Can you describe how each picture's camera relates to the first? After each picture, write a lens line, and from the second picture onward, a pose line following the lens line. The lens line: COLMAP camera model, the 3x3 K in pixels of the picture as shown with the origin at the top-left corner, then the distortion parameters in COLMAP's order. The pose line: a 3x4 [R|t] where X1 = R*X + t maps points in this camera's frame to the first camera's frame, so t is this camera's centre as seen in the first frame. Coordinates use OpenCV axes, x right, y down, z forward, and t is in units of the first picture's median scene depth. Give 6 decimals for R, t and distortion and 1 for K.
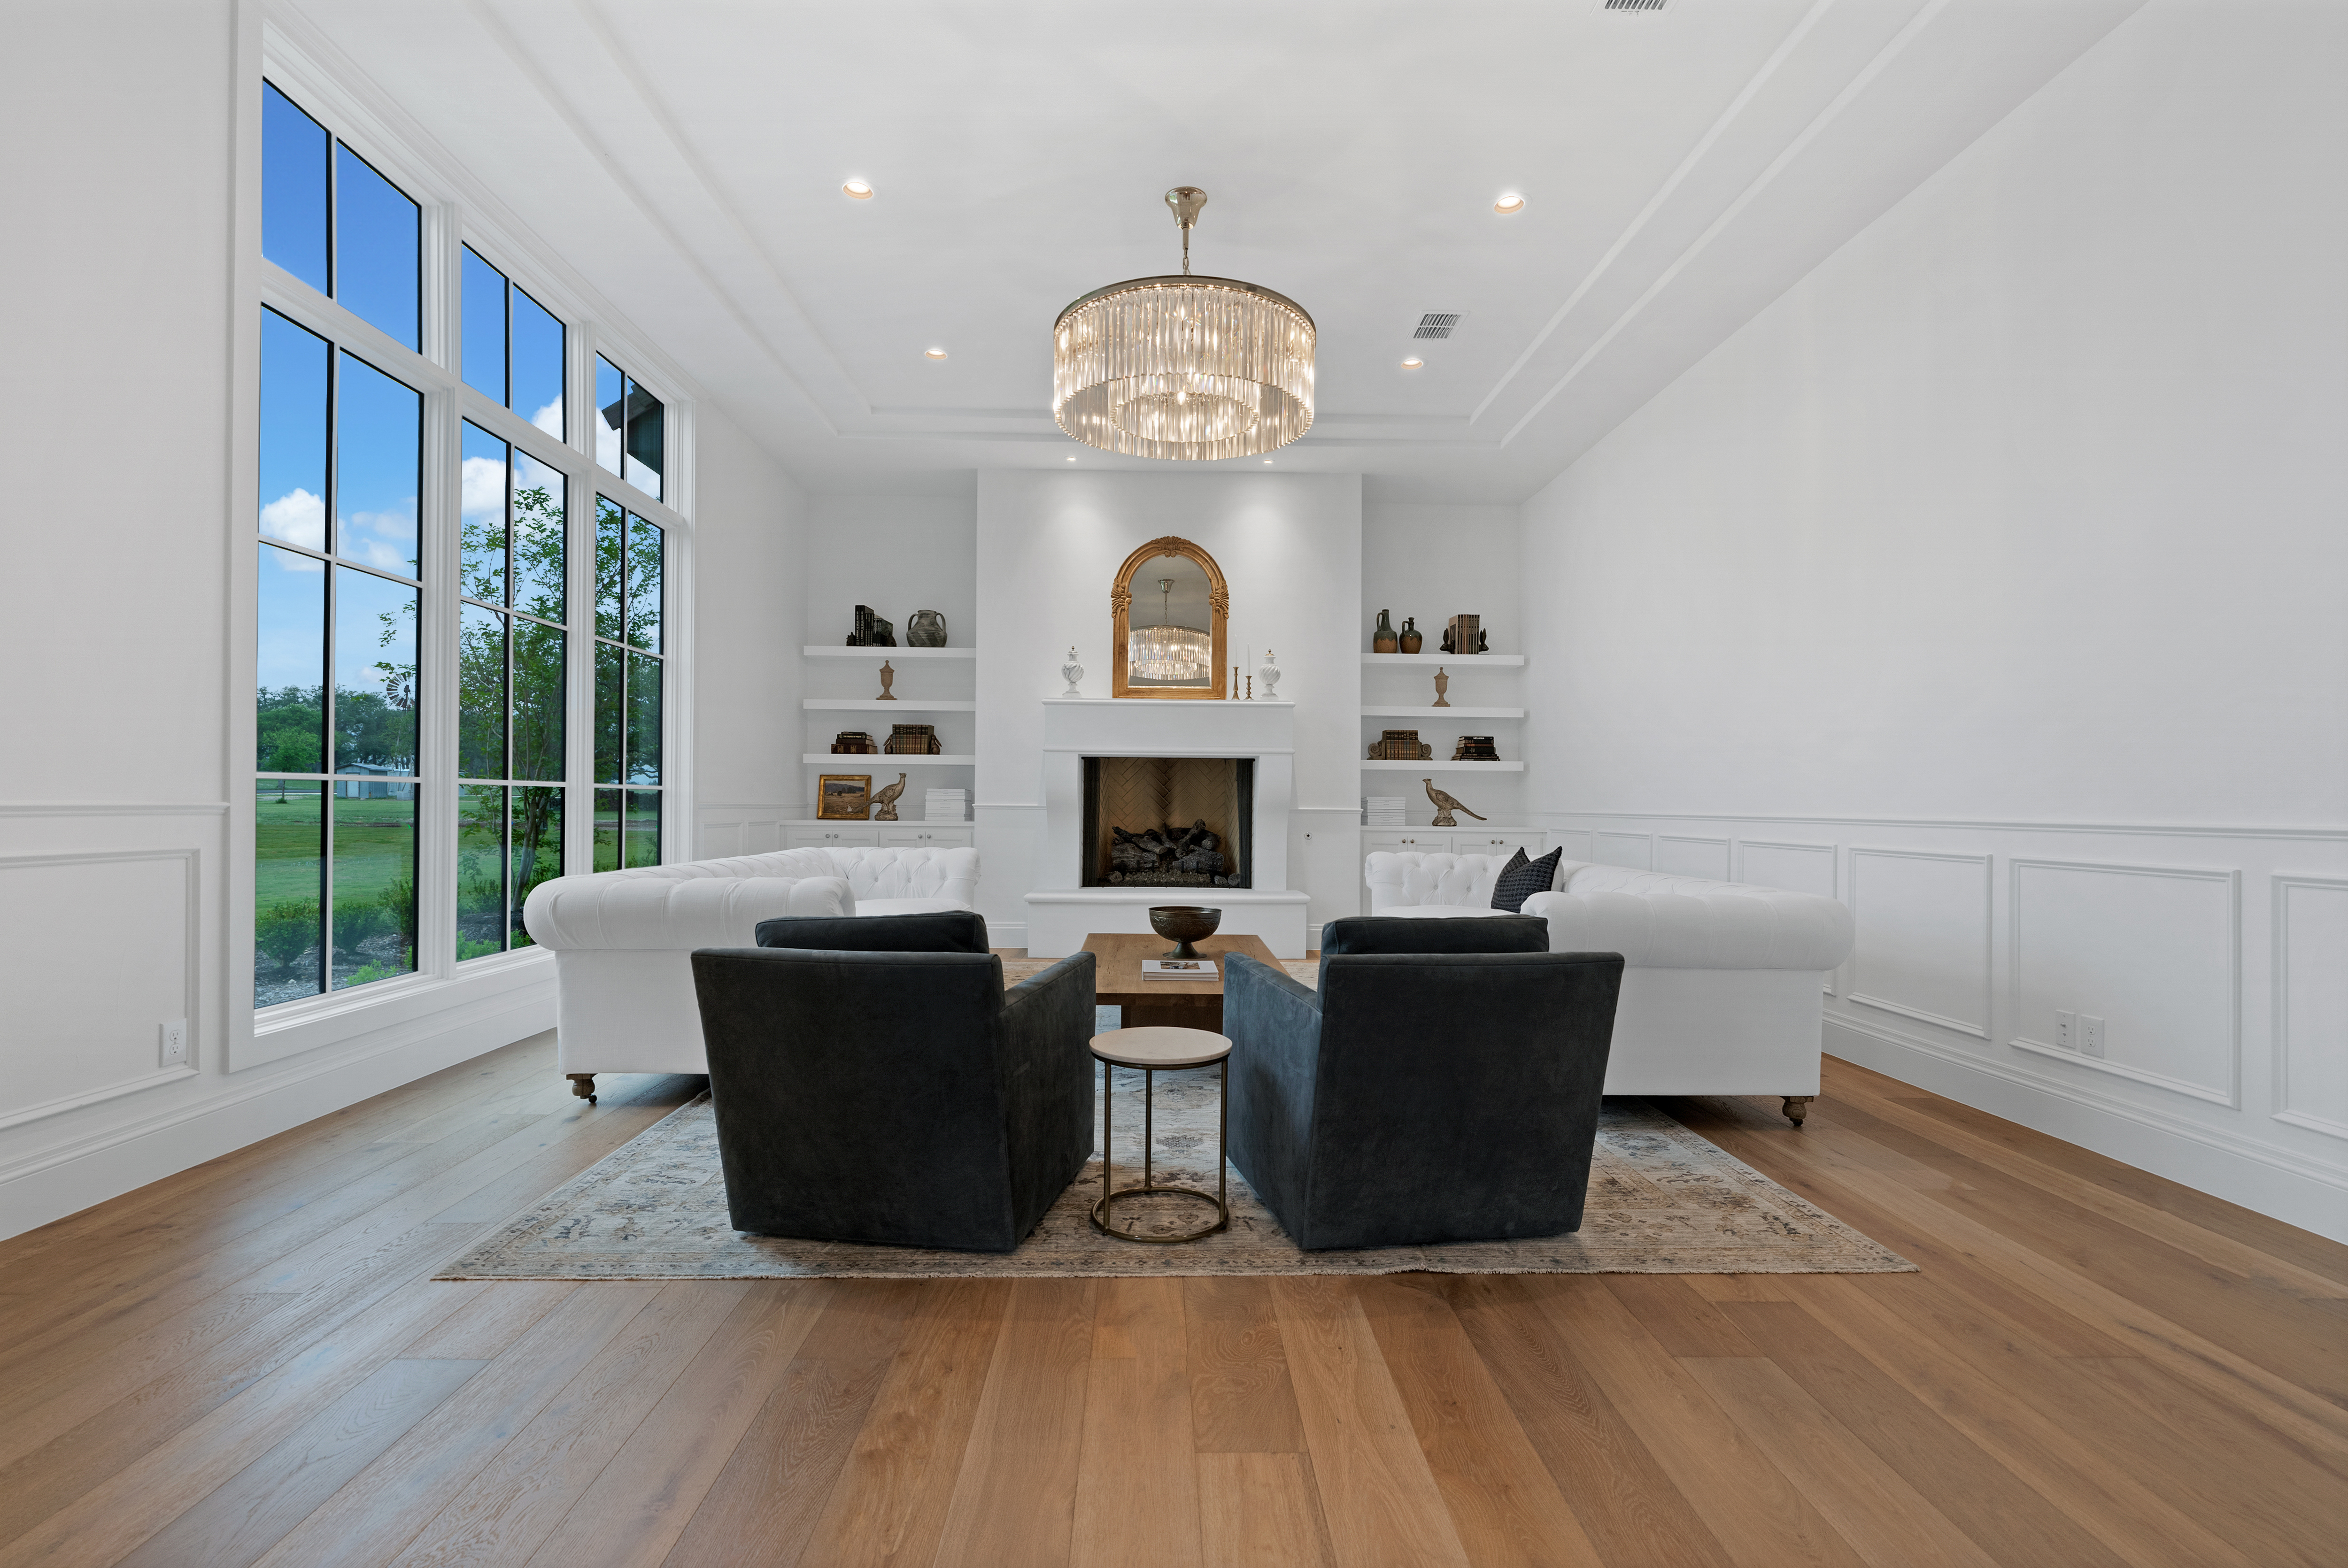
lens RADIAL K [[1060.2, 0, 1174.3], [0, 1060.2, 796.8], [0, 0, 1]] dist [-0.001220, 0.001343]
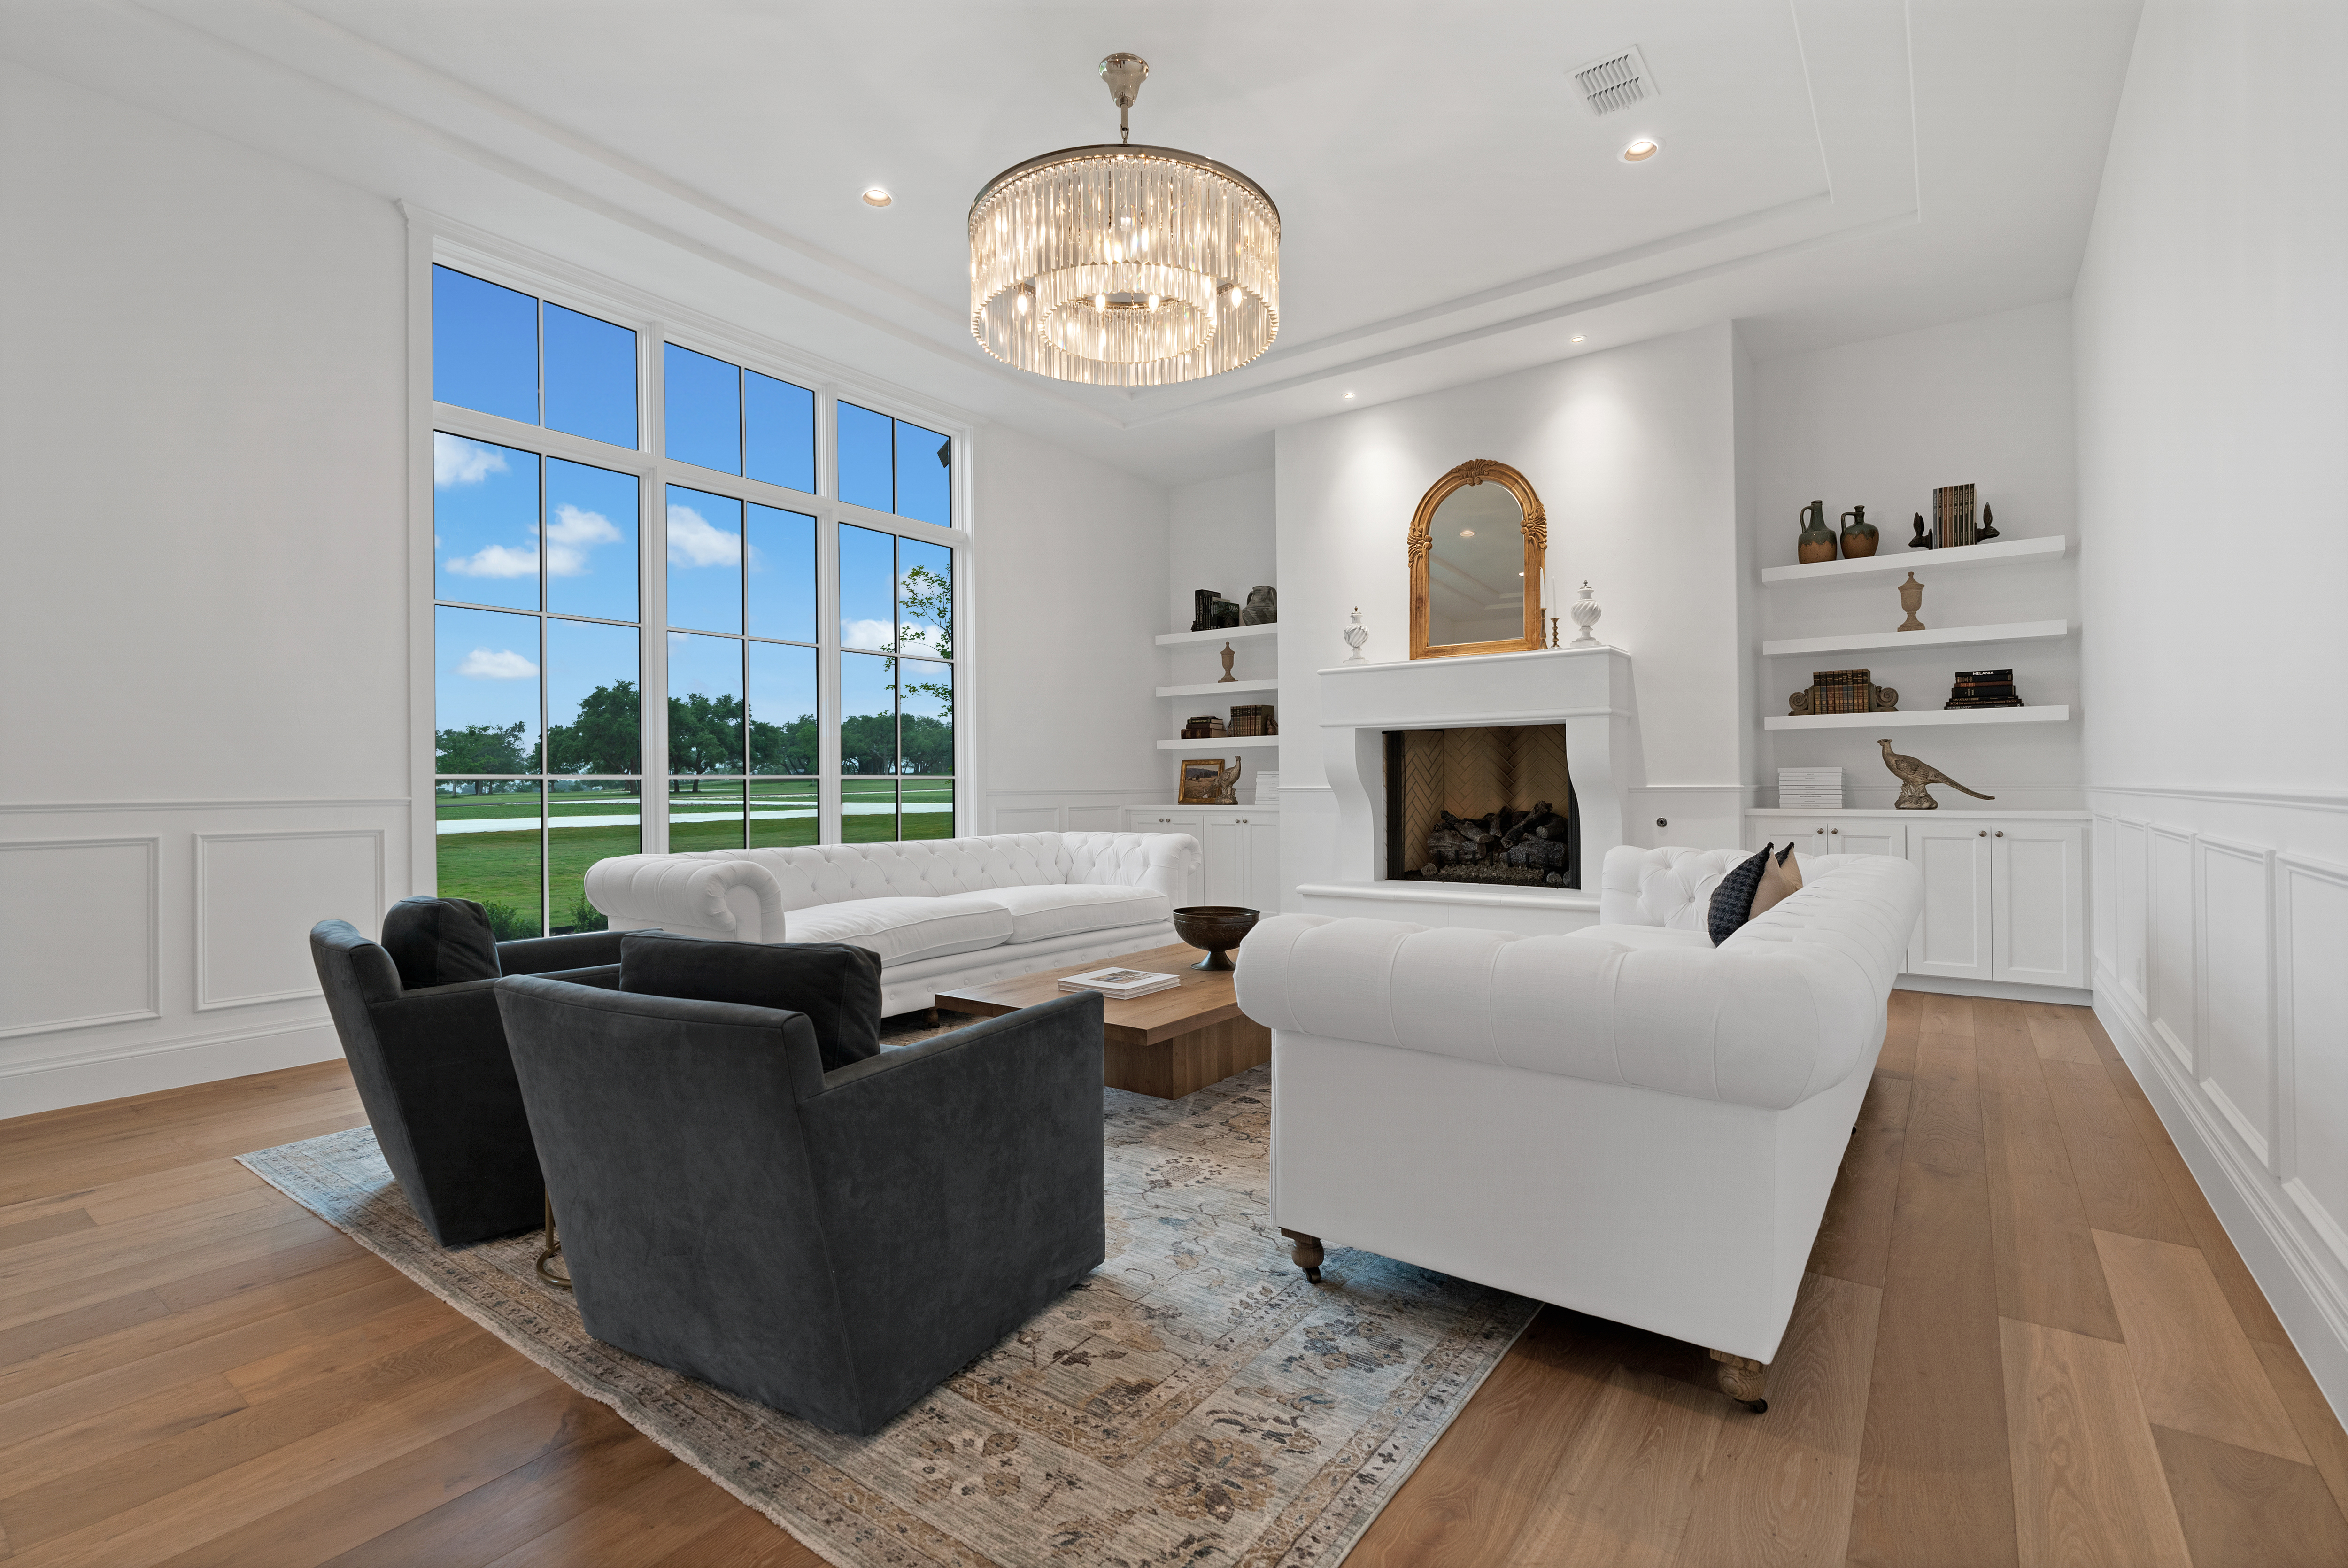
lens RADIAL K [[1060.1, 0, 1173.3], [0, 1060.1, 775.8], [0, 0, 1]] dist [-0.007959, 0.003997]
pose [[0.792764, -0.021286, -0.609157, 0.291429], [0.019714, 0.999763, -0.009280, 0.004002], [0.609210, -0.004652, 0.792995, 0.187604]]
